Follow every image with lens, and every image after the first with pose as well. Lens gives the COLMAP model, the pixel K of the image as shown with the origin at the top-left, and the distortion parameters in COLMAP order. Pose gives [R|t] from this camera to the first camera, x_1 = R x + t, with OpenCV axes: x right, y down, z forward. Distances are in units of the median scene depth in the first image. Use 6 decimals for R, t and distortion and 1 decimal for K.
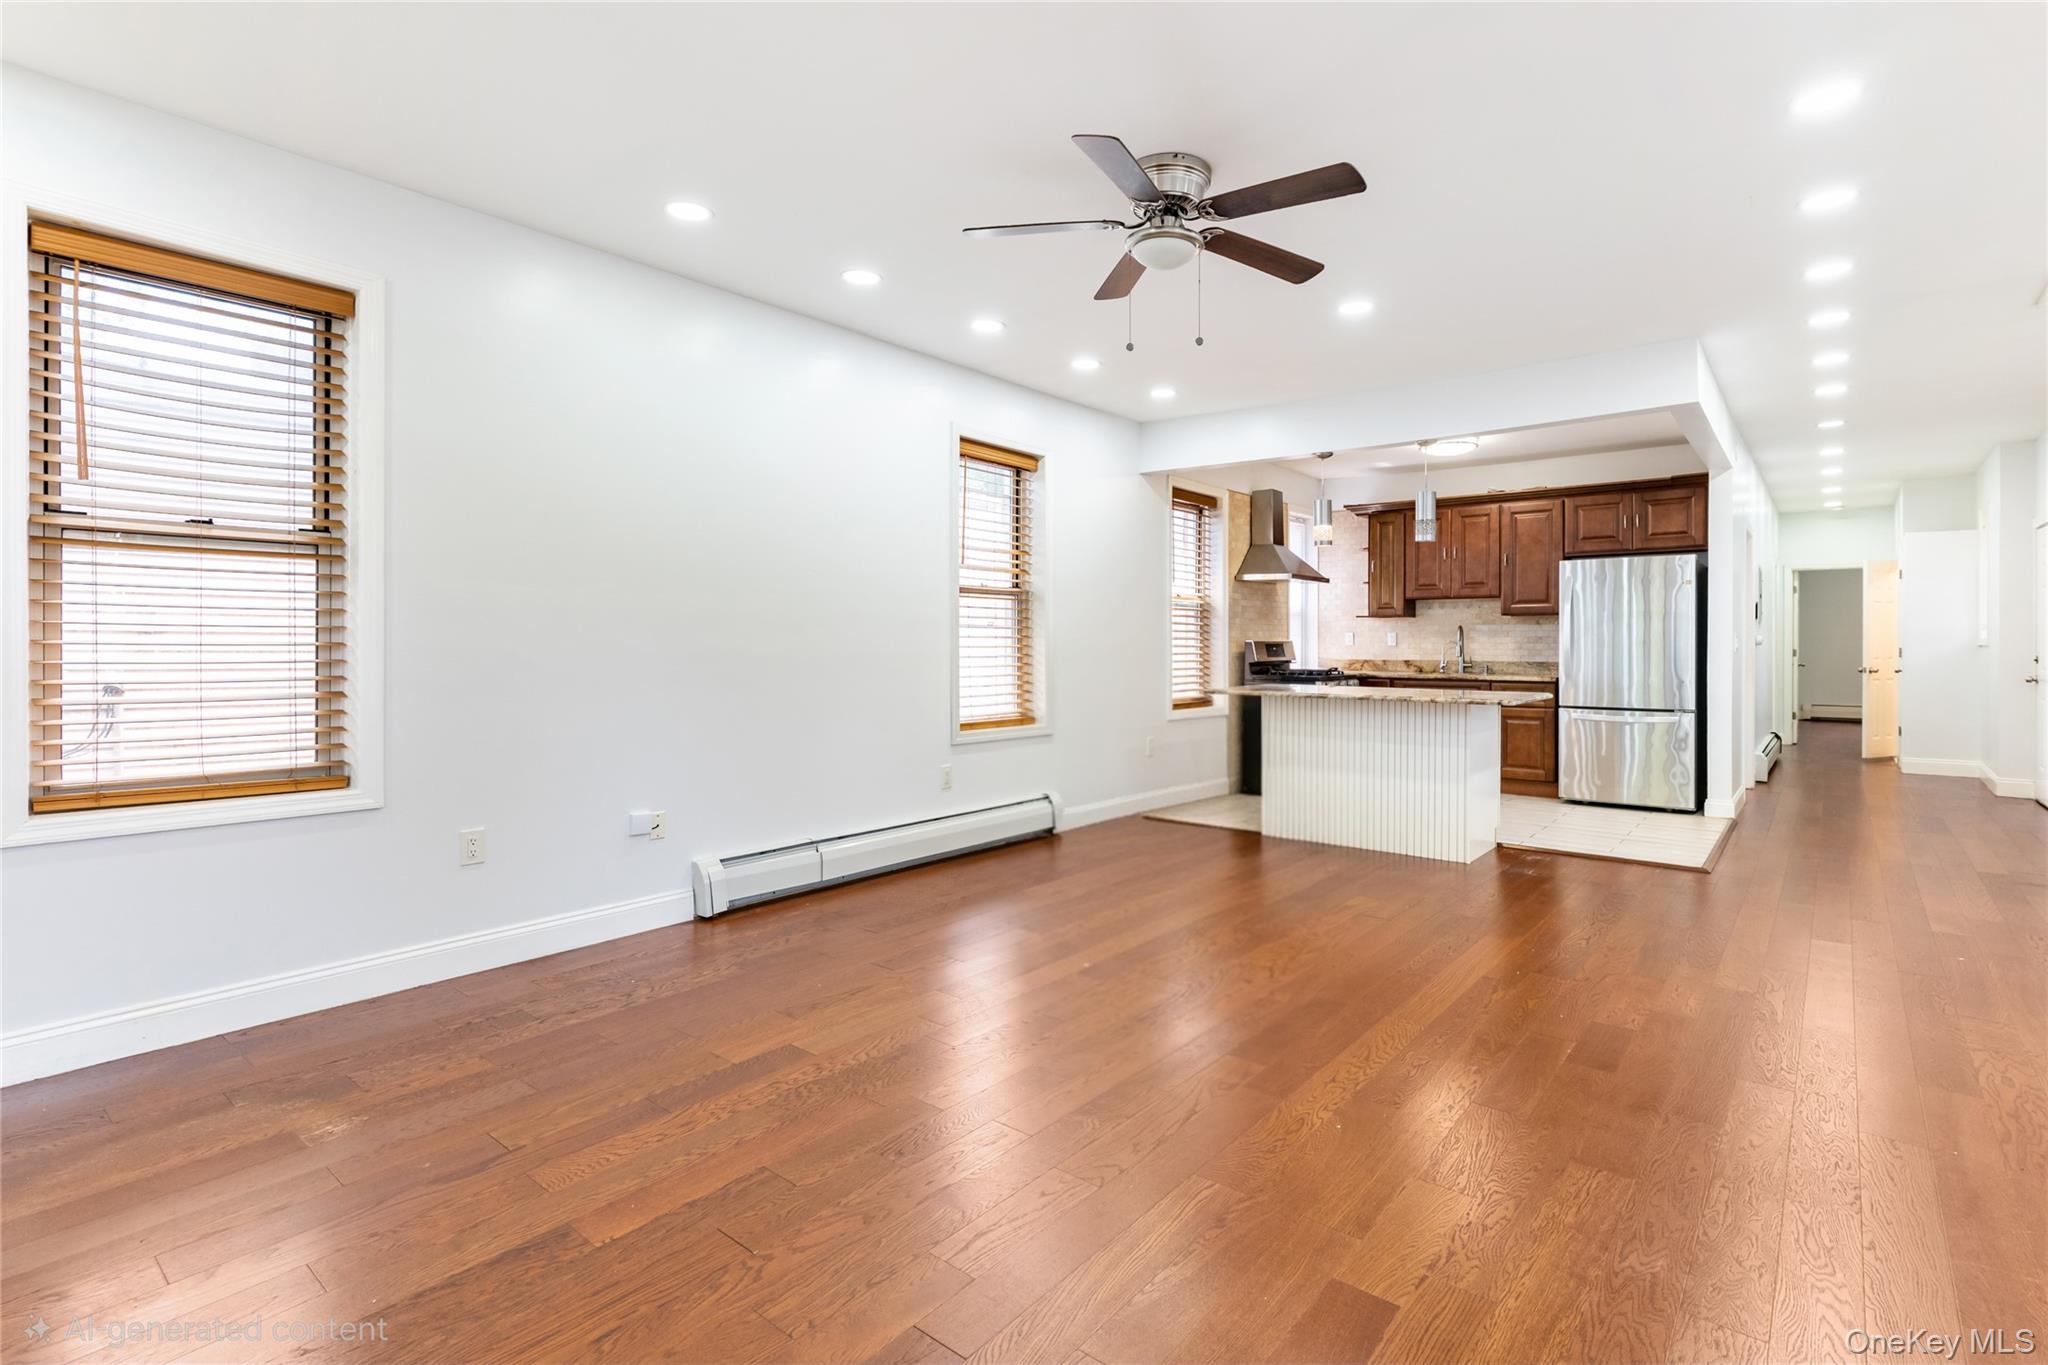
lens RADIAL K [[987.3, 0, 1027.8], [0, 987.3, 650.7], [0, 0, 1]] dist [0.001309, 0.000470]
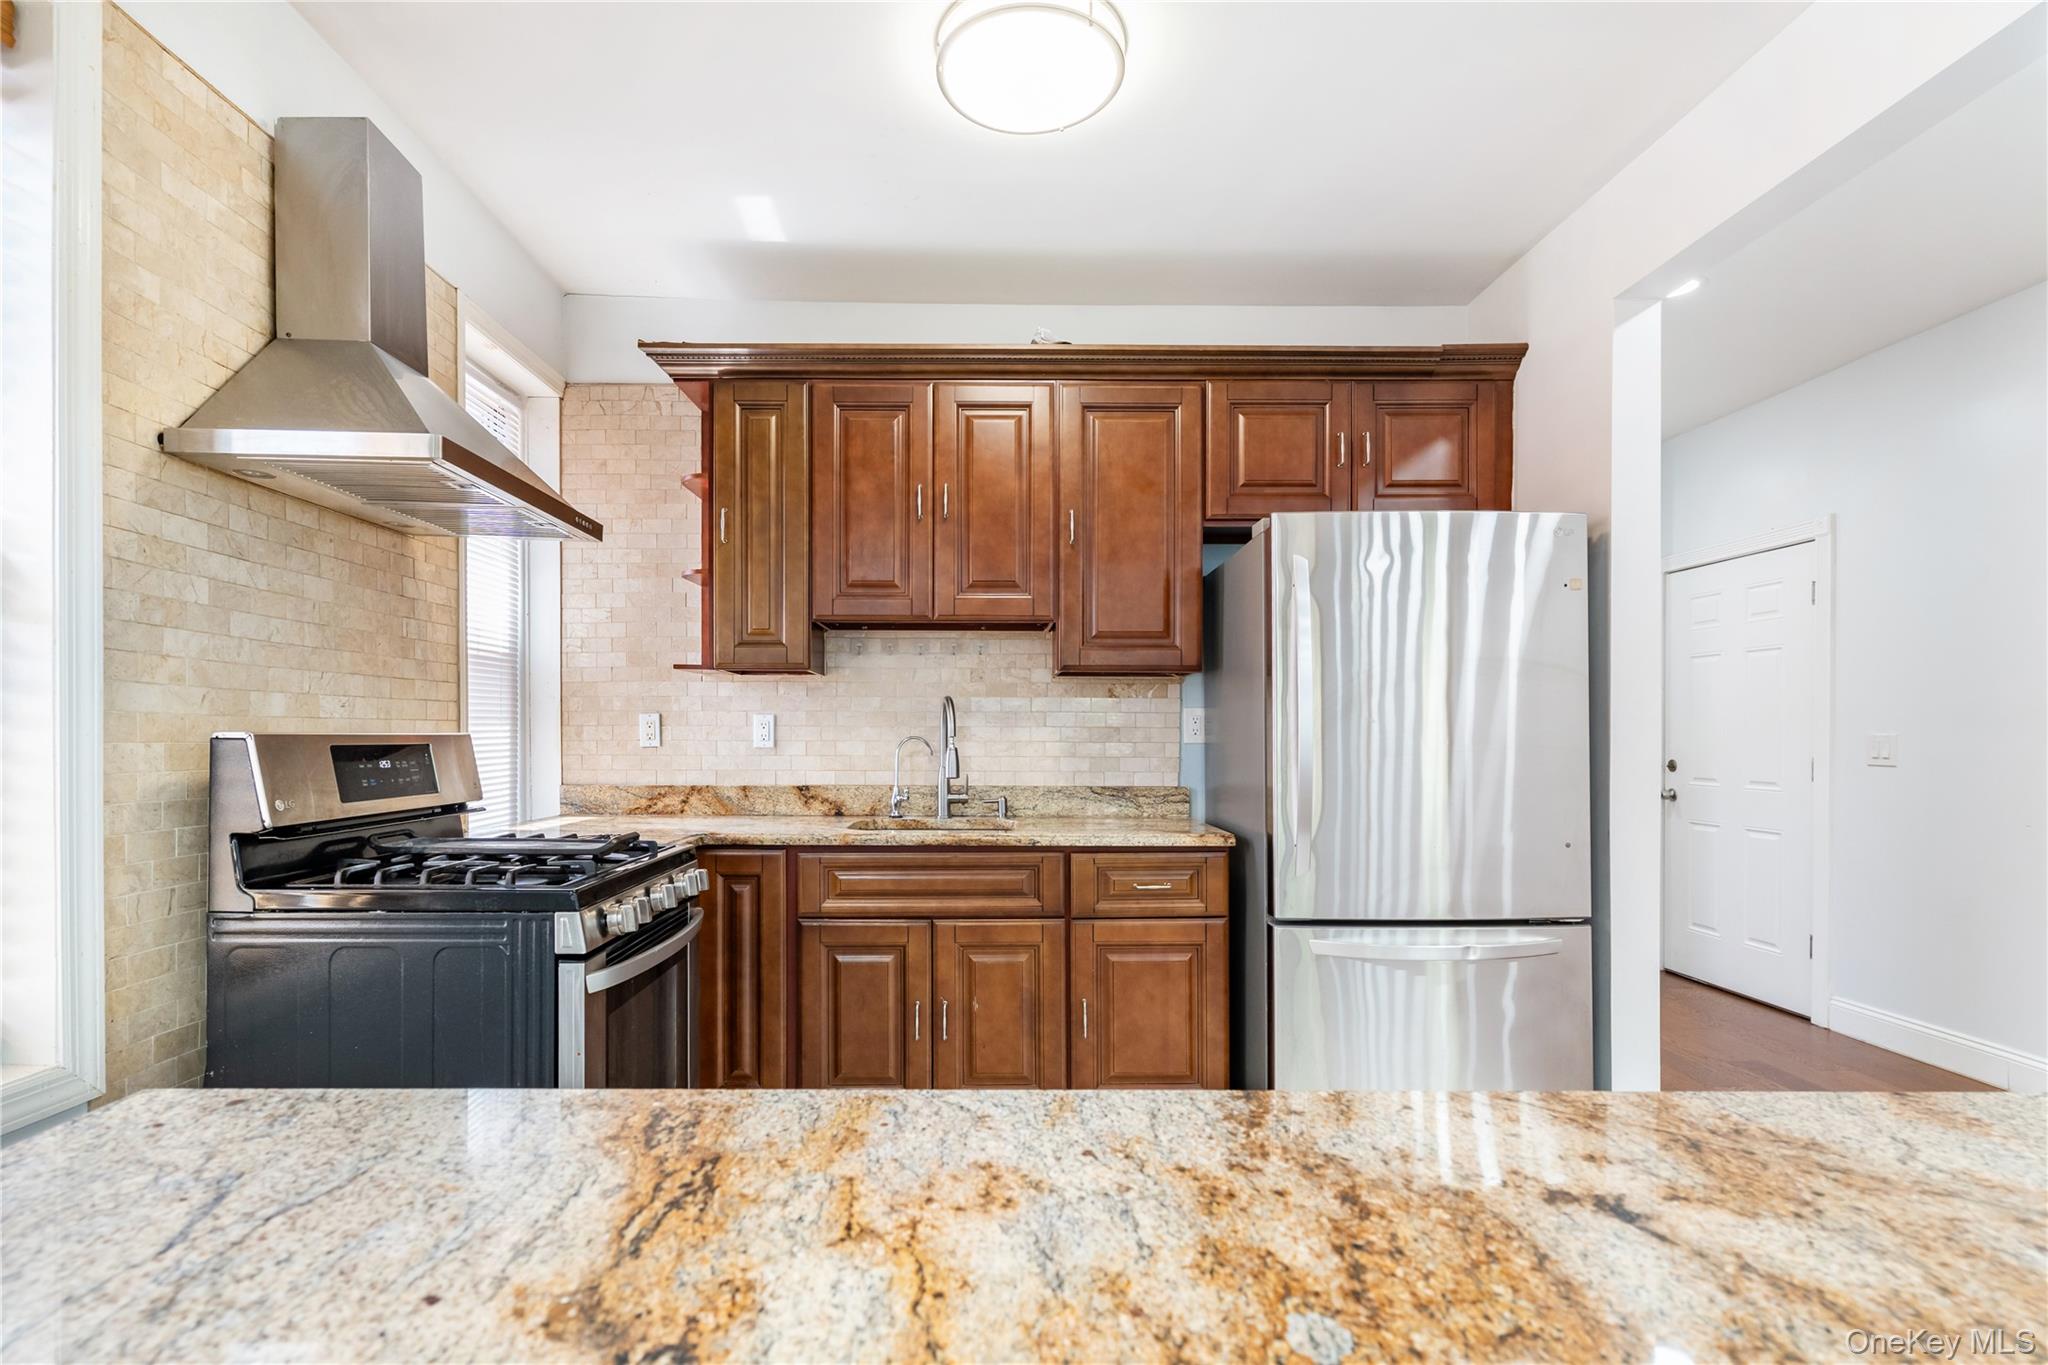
lens RADIAL K [[987.3, 0, 995.1], [0, 987.3, 743.0], [0, 0, 1]] dist [0.001309, 0.000470]
pose [[0.760511, -0.000882, 0.649324, 0.203993], [0.002745, 0.999995, -0.001857, -0.006427], [-0.649319, 0.003195, 0.760509, 0.703095]]
